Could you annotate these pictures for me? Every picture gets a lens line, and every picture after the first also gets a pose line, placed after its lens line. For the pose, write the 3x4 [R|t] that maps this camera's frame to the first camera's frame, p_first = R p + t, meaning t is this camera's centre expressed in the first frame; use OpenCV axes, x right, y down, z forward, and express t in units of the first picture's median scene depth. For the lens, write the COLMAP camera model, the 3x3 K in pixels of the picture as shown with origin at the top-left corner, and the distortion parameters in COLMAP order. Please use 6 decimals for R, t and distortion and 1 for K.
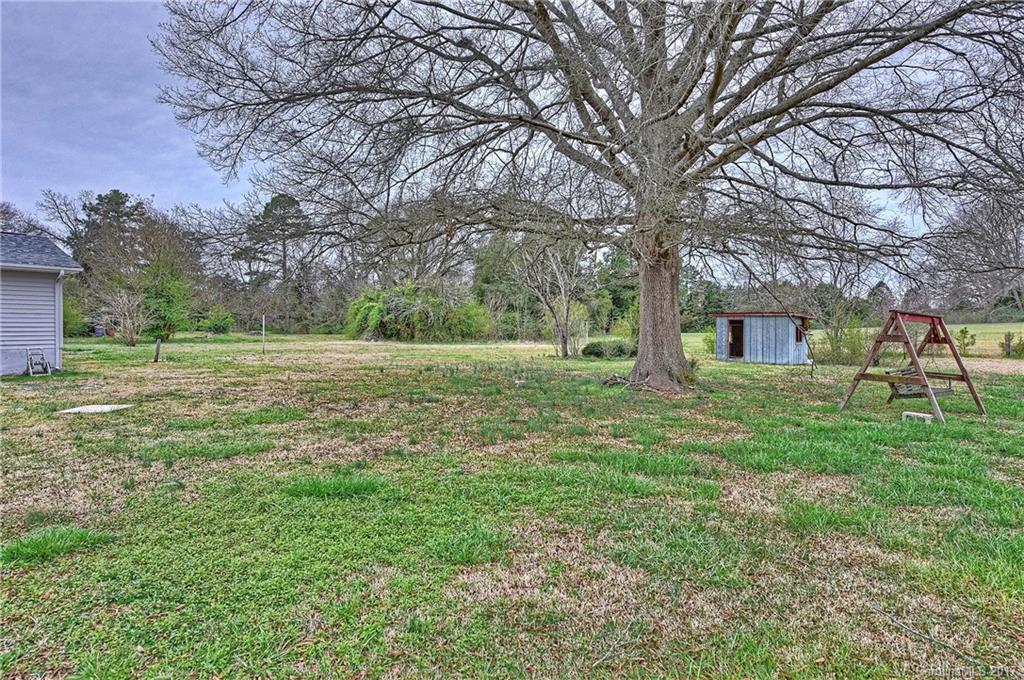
lens RADIAL K [[544.1, 0, 516.3], [0, 544.1, 336.3], [0, 0, 1]] dist [-0.000554, 0.000359]
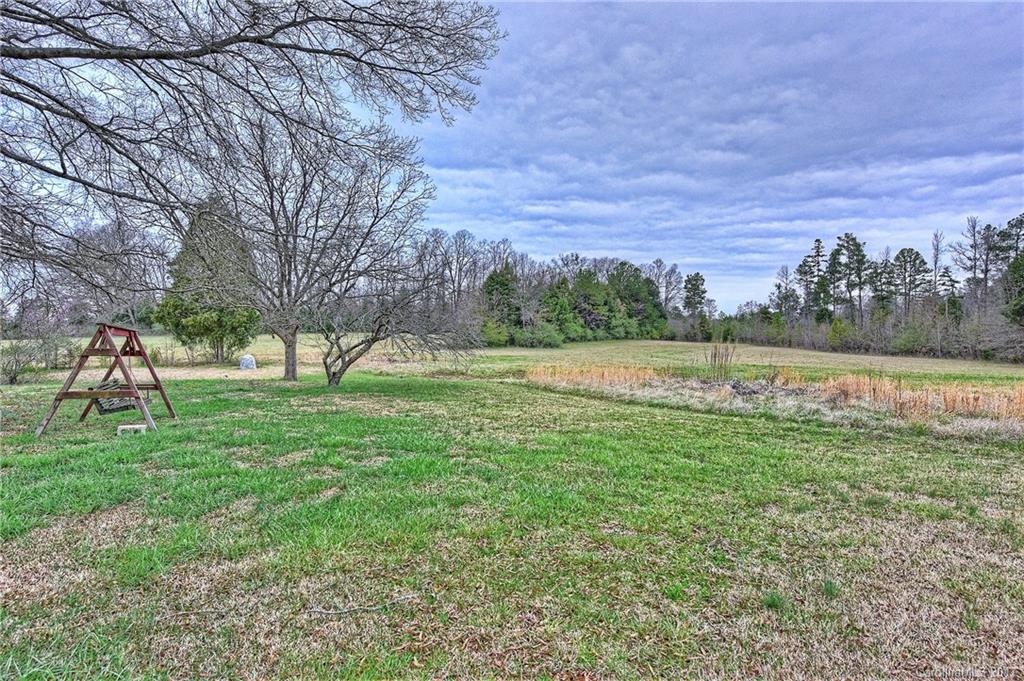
lens RADIAL K [[505.0, 0, 514.3], [0, 505.0, 338.8], [0, 0, 1]] dist [-0.005856, -0.000398]
pose [[0.164366, 0.000747, 0.986399, -0.064143], [0.018640, 0.999819, -0.003864, -0.003002], [-0.986223, 0.019021, 0.164322, 0.124350]]
